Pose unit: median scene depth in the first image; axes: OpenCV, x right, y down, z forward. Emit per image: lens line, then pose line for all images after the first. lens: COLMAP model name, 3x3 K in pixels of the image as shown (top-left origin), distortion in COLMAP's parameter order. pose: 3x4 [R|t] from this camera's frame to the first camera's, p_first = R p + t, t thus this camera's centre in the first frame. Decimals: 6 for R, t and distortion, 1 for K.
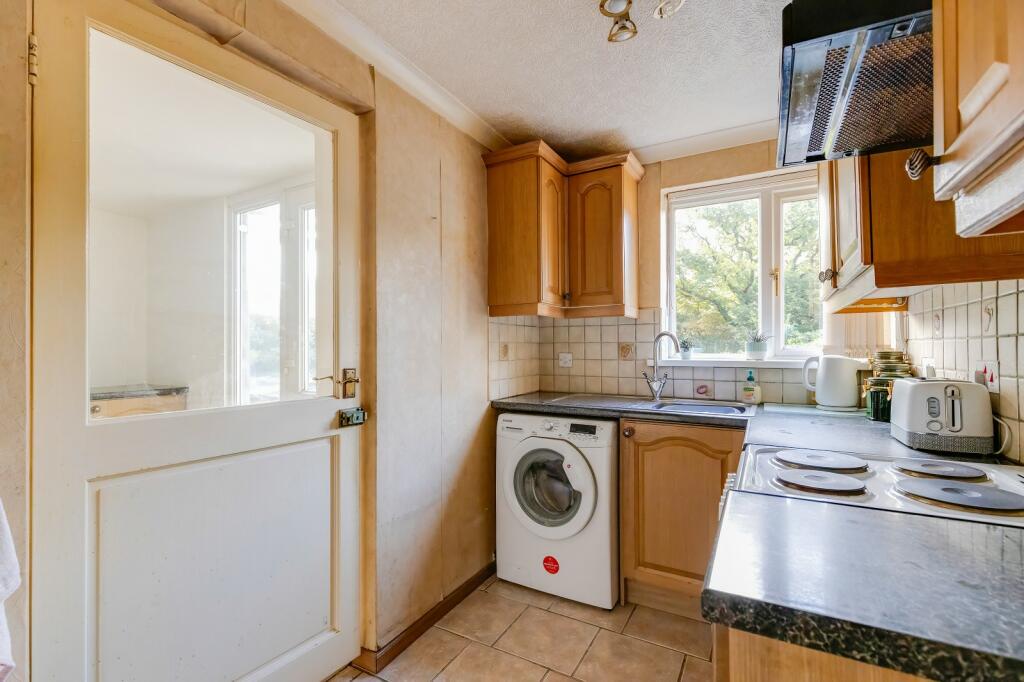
lens RADIAL K [[462.1, 0, 495.7], [0, 462.1, 343.7], [0, 0, 1]] dist [0.008119, -0.000964]
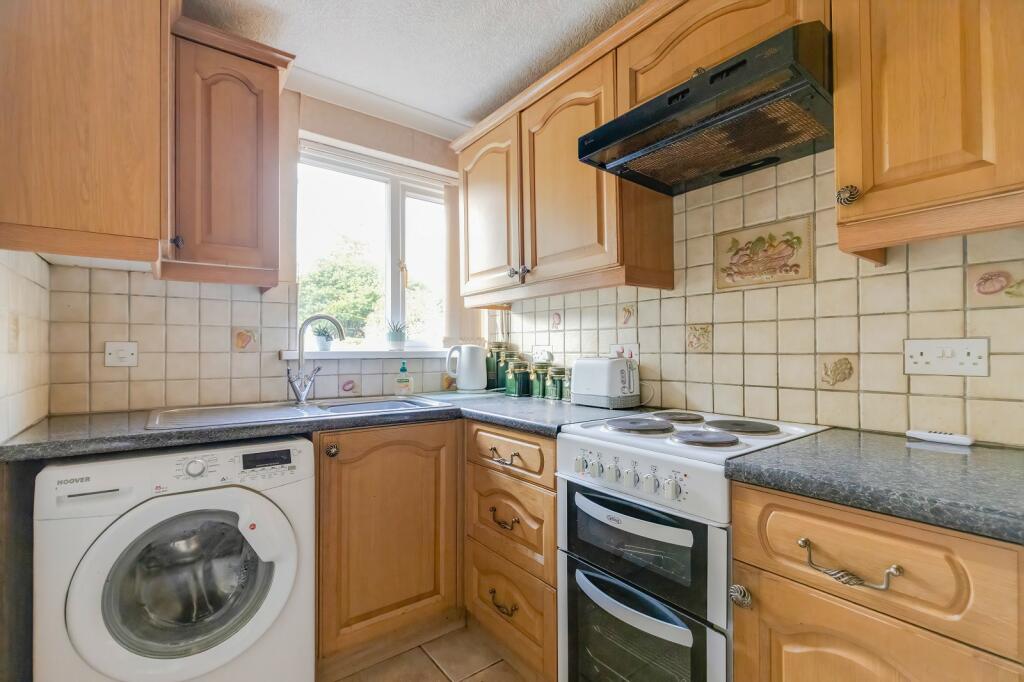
lens RADIAL K [[462.1, 0, 513.8], [0, 462.1, 346.7], [0, 0, 1]] dist [0.008119, -0.000964]
pose [[0.378449, 0.010547, 0.925562, -0.247130], [-0.009889, 0.999924, -0.007351, 0.033108], [-0.925569, -0.006371, 0.378524, 0.431824]]
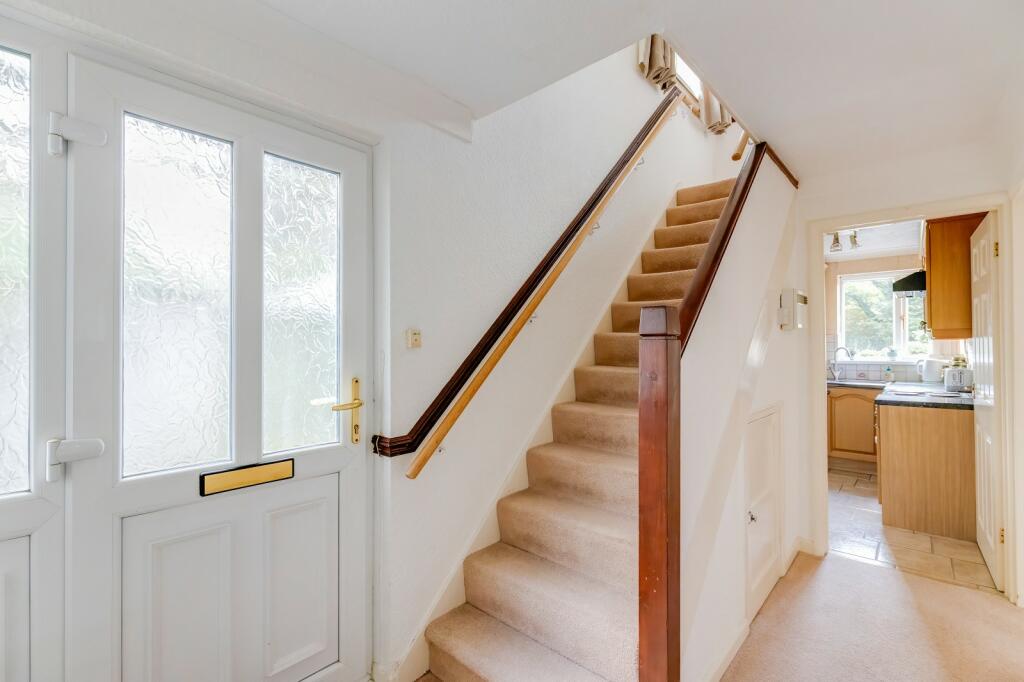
lens RADIAL K [[462.1, 0, 505.1], [0, 462.1, 344.1], [0, 0, 1]] dist [0.008119, -0.000964]
pose [[0.979843, -0.003388, -0.199739, -0.750552], [0.004803, 0.999967, 0.006596, -0.064214], [0.199710, -0.007422, 0.979827, -1.443573]]
